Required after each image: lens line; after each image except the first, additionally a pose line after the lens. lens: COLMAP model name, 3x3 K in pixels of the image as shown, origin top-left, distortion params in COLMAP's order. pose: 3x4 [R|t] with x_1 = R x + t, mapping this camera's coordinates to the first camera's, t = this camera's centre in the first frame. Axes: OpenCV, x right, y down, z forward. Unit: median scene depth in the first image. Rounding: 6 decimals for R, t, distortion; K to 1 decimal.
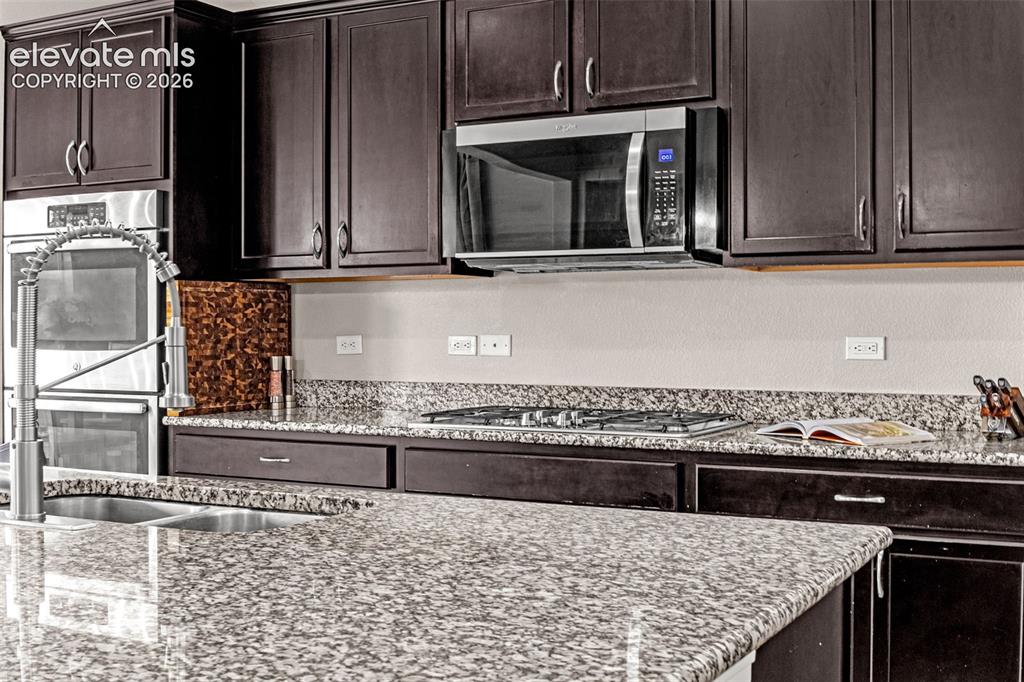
lens RADIAL K [[1236.1, 0, 512.0], [0, 1236.1, 341.0], [0, 0, 1]] dist [-0.028959, -0.019033]
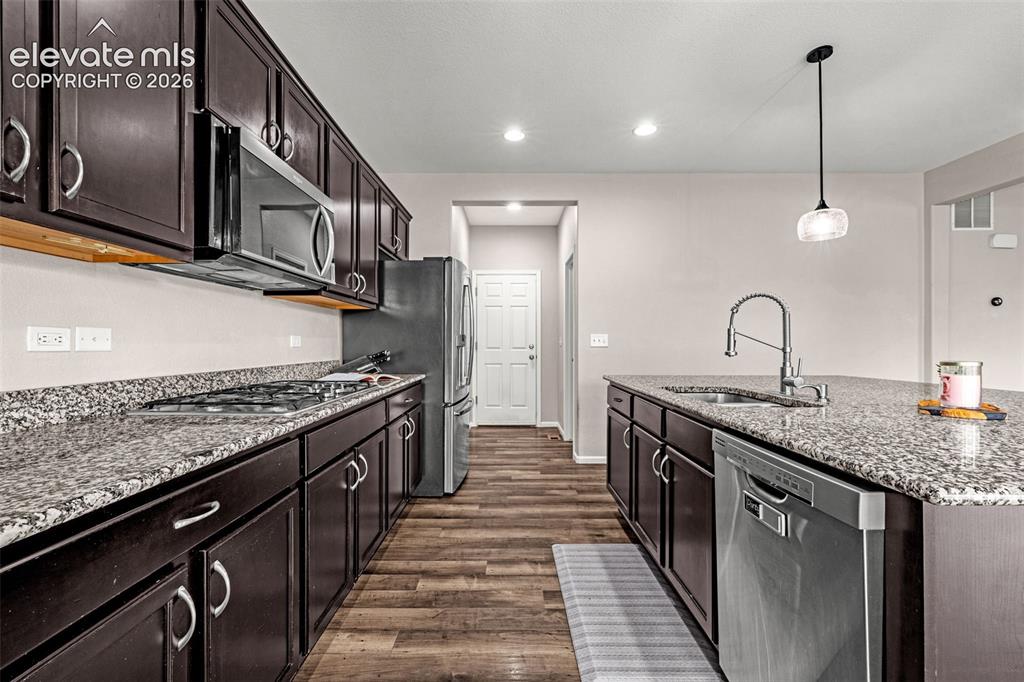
lens RADIAL K [[443.1, 0, 512.0], [0, 443.1, 341.0], [0, 0, 1]] dist [0.003169, 0.000183]
pose [[-0.474026, 0.000893, 0.880511, -0.440055], [0.001828, 0.999998, -0.000030, 0.005415], [-0.880509, 0.001596, -0.474027, 0.897341]]
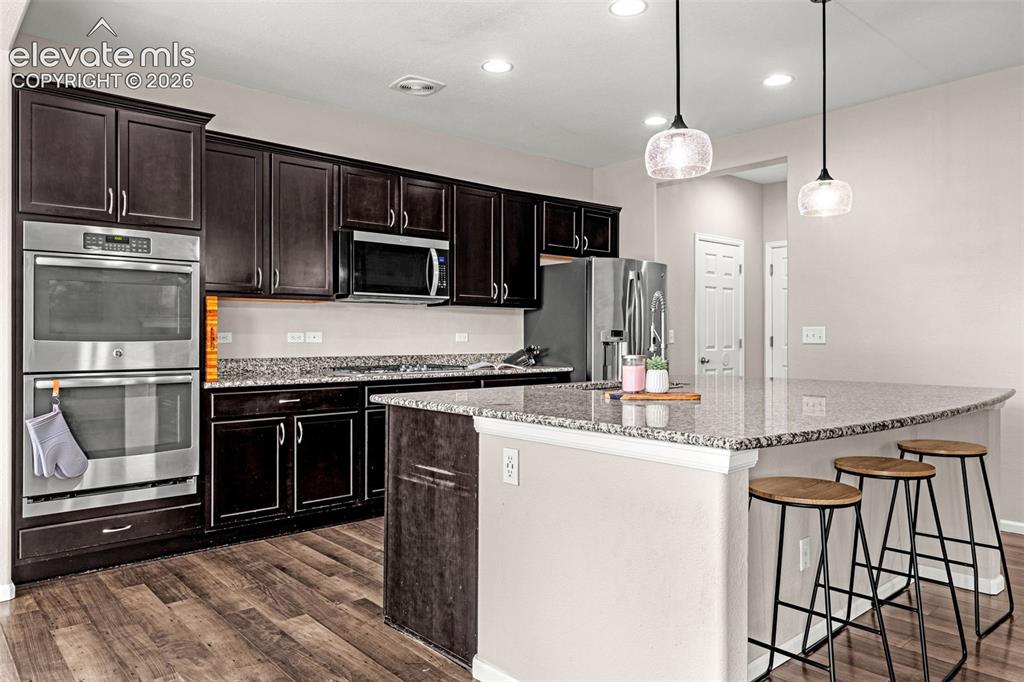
lens RADIAL K [[692.5, 0, 512.0], [0, 692.5, 341.0], [0, 0, 1]] dist [0.009273, 0.002872]
pose [[0.344294, -0.008290, 0.938825, -0.950597], [0.005458, 0.999962, 0.006828, 0.003506], [-0.938846, 0.002773, 0.344326, 0.328651]]
